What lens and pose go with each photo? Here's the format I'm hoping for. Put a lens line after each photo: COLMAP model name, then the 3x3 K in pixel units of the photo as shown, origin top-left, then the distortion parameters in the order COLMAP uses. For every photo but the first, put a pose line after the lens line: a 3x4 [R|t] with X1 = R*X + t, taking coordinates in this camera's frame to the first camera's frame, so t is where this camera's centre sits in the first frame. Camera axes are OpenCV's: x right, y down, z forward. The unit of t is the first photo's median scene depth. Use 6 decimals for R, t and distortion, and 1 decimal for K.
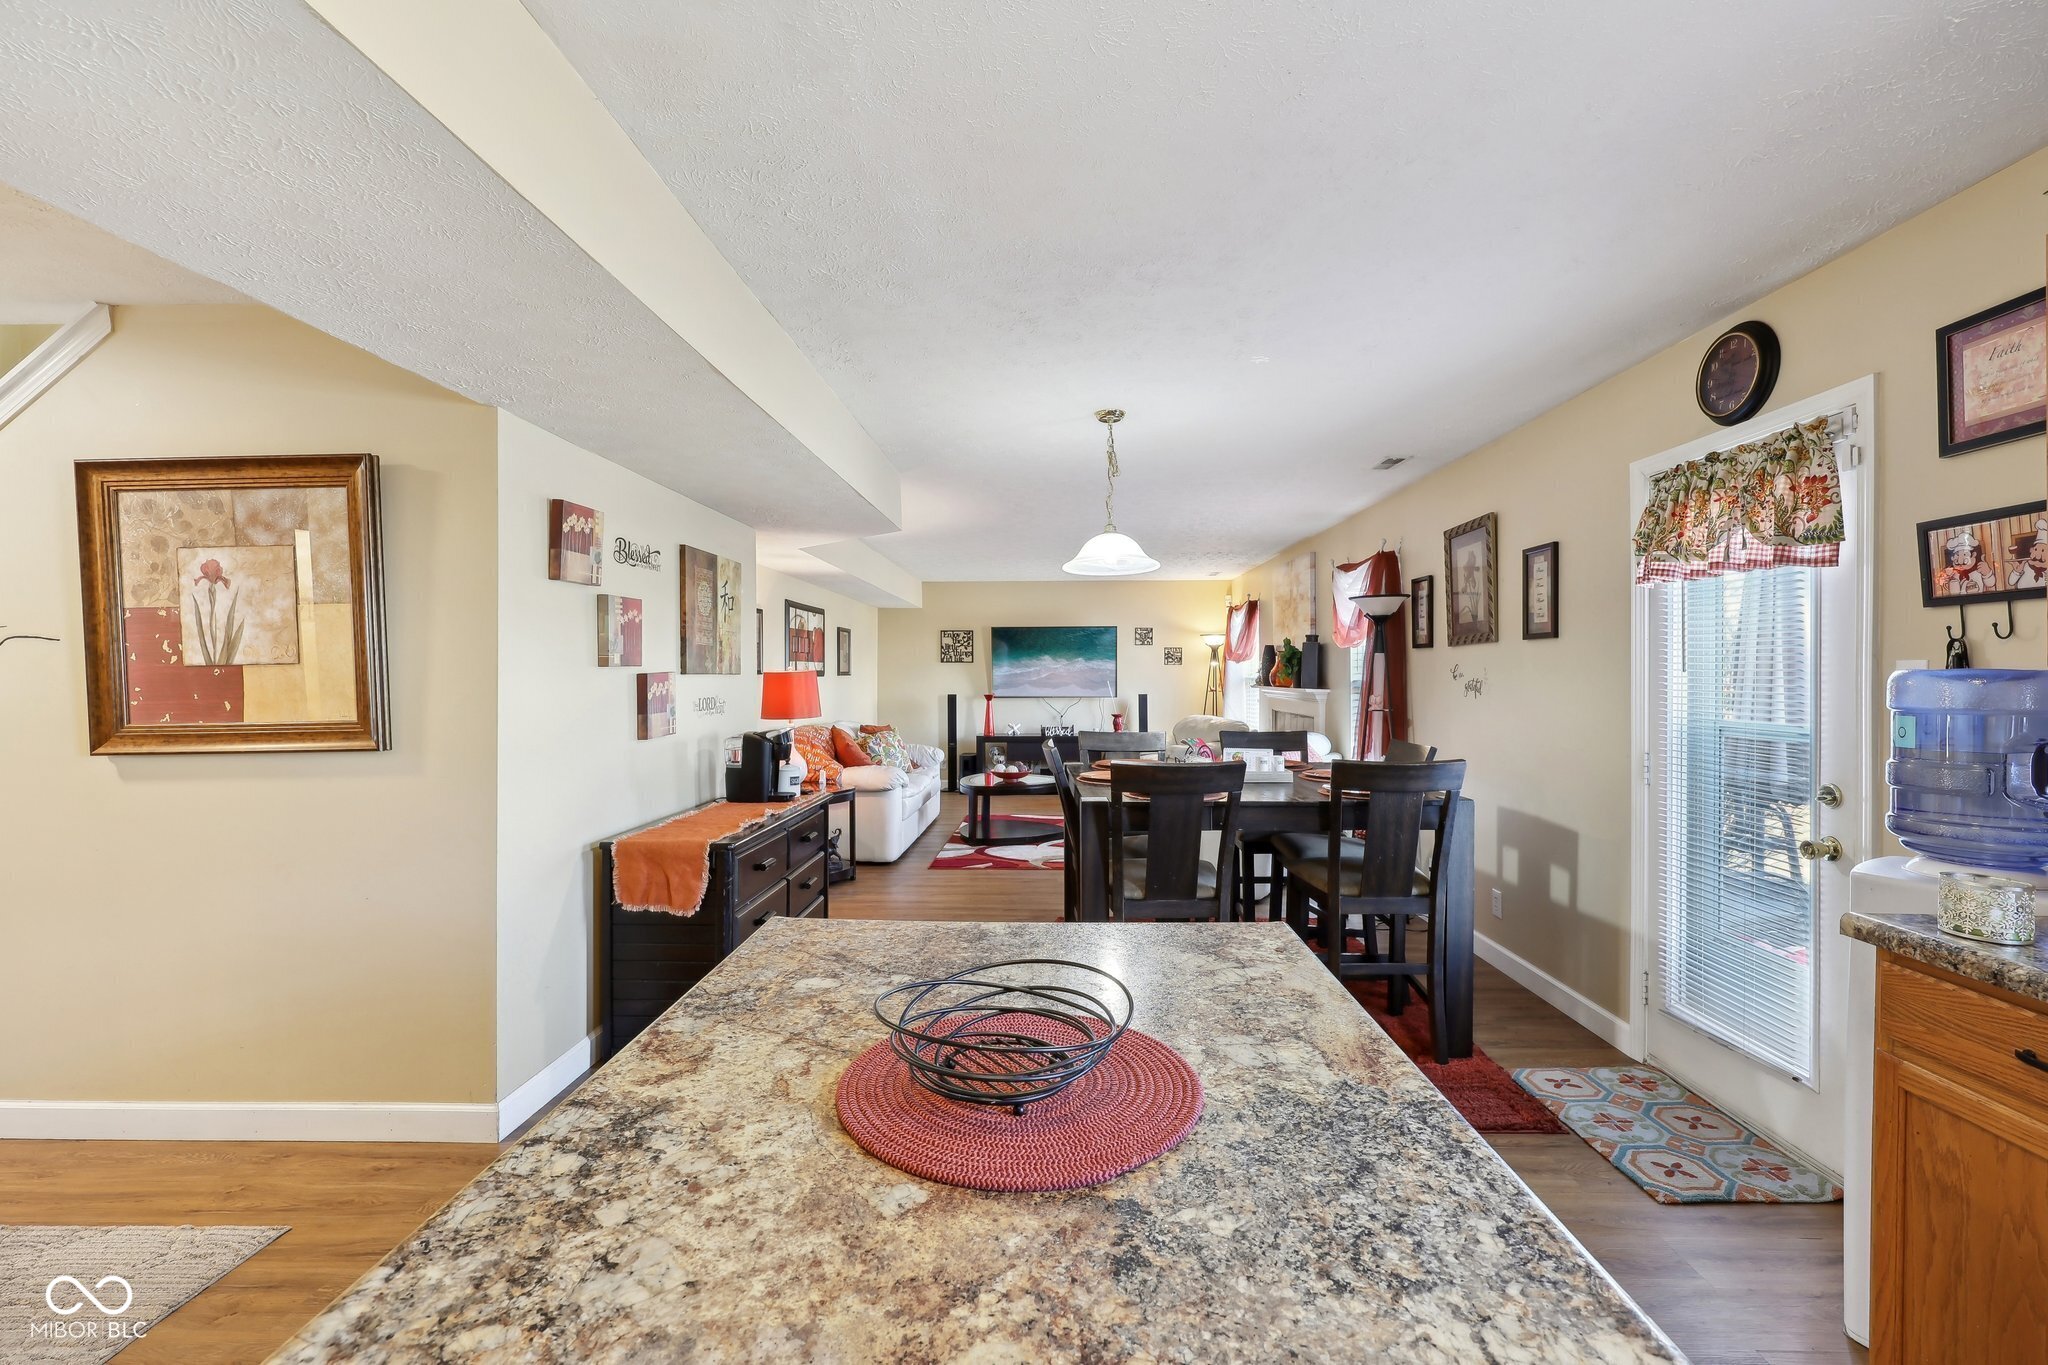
lens RADIAL K [[904.9, 0, 1025.0], [0, 904.9, 673.7], [0, 0, 1]] dist [-0.002519, -0.000201]
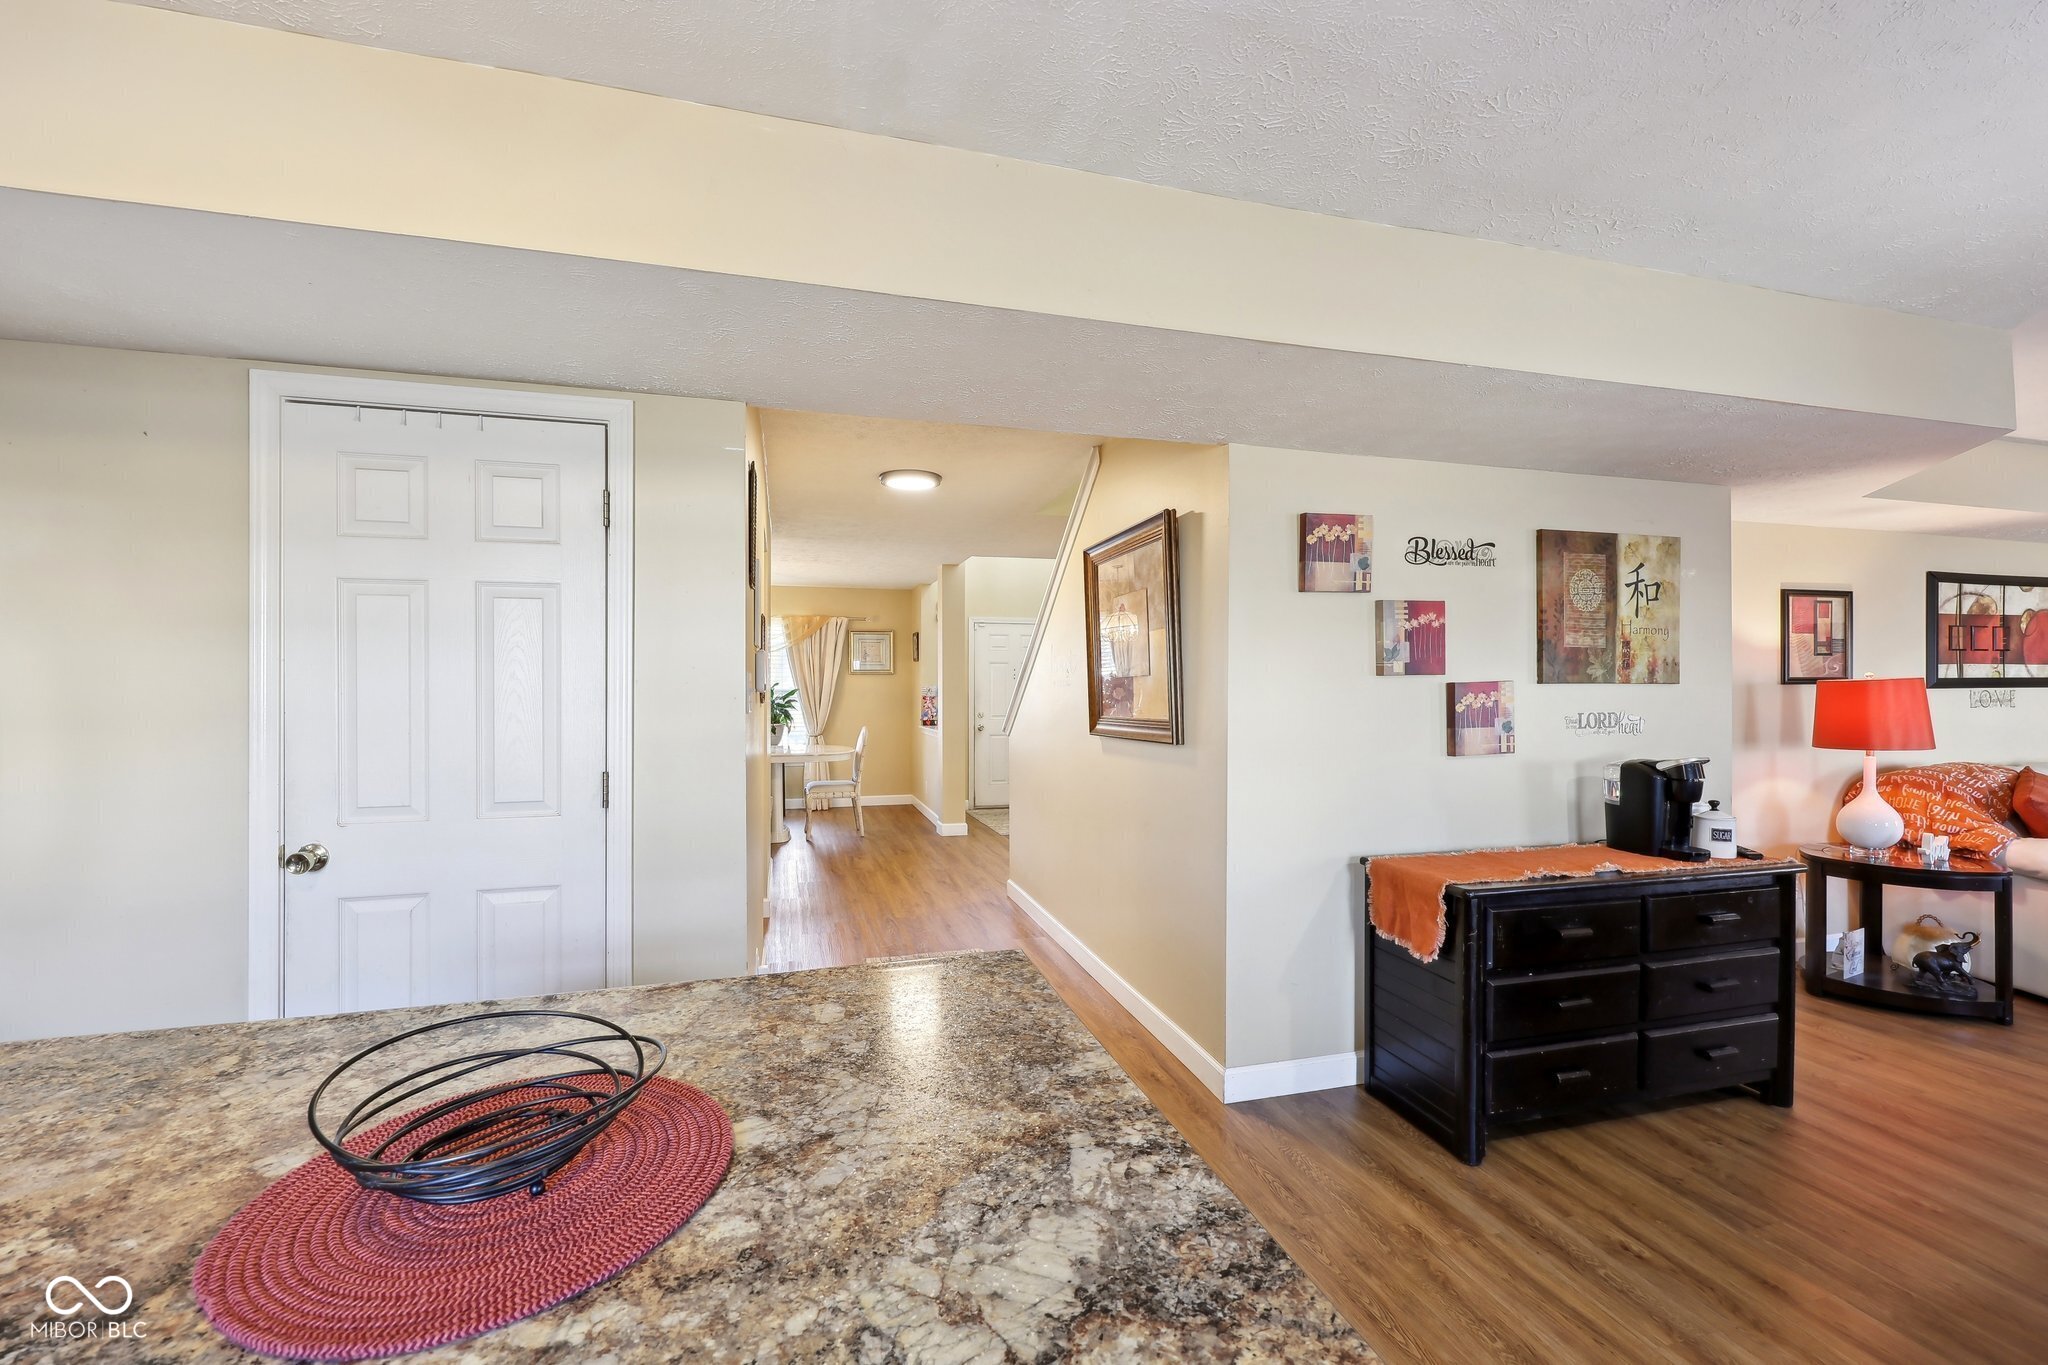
lens RADIAL K [[826.0, 0, 1014.6], [0, 826.0, 689.7], [0, 0, 1]] dist [-0.003153, 0.000409]
pose [[0.297469, 0.006478, -0.954709, 0.310449], [0.000515, 0.999976, 0.006946, 0.000692], [0.954731, -0.002558, 0.297459, 0.448697]]
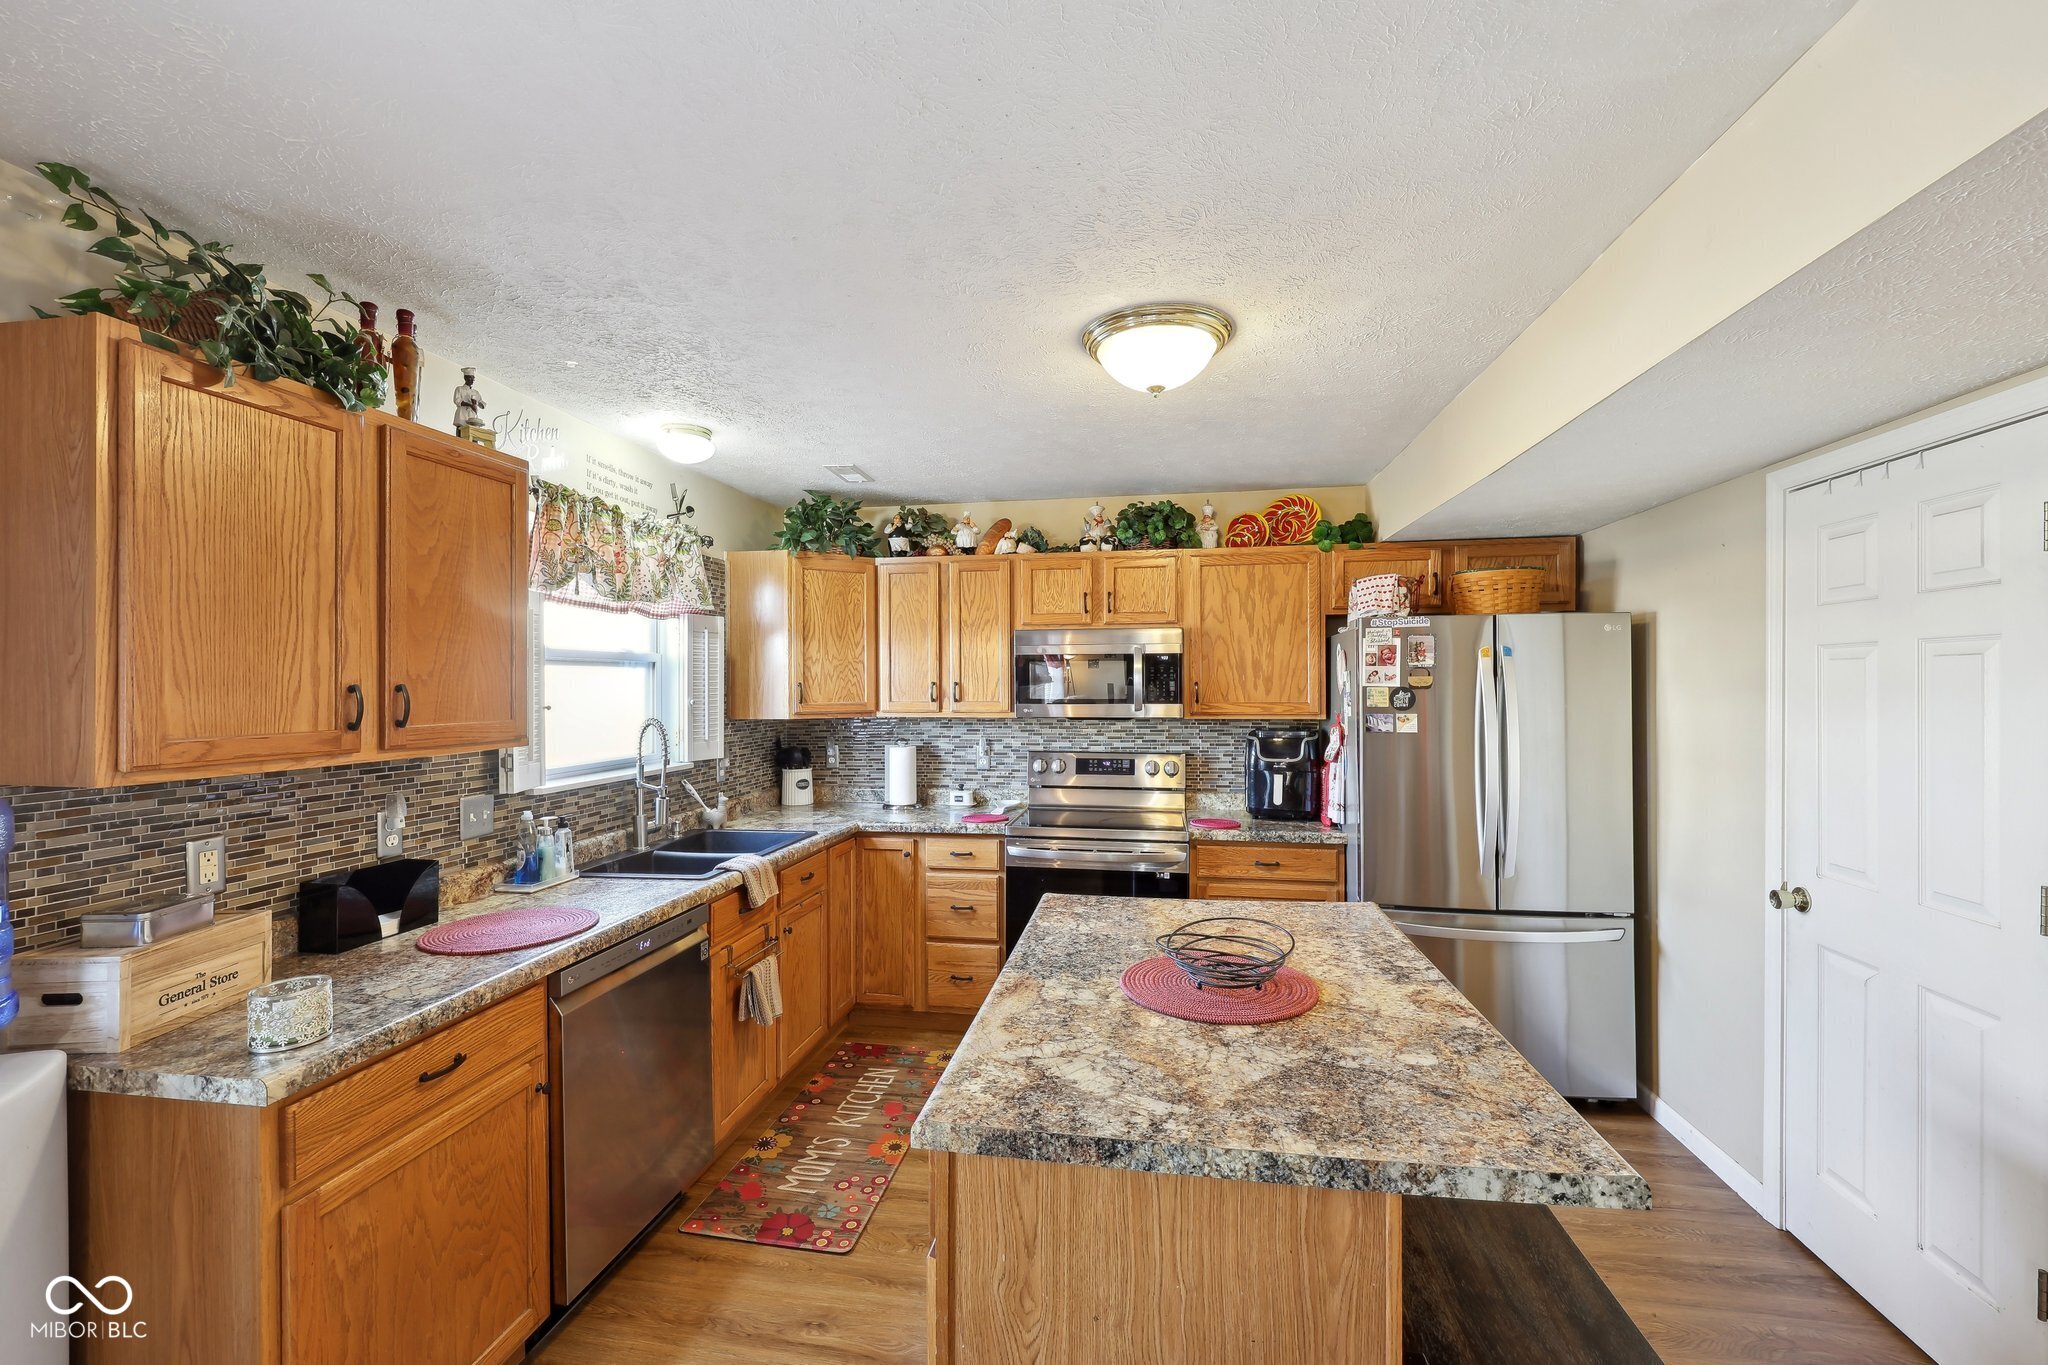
lens RADIAL K [[826.0, 0, 1033.4], [0, 826.0, 680.1], [0, 0, 1]] dist [-0.003153, 0.000409]
pose [[-0.992317, 0.002320, 0.123697, 0.058226], [0.001729, 0.999987, -0.004877, -0.062351], [-0.123707, -0.004626, -0.992308, 1.007078]]
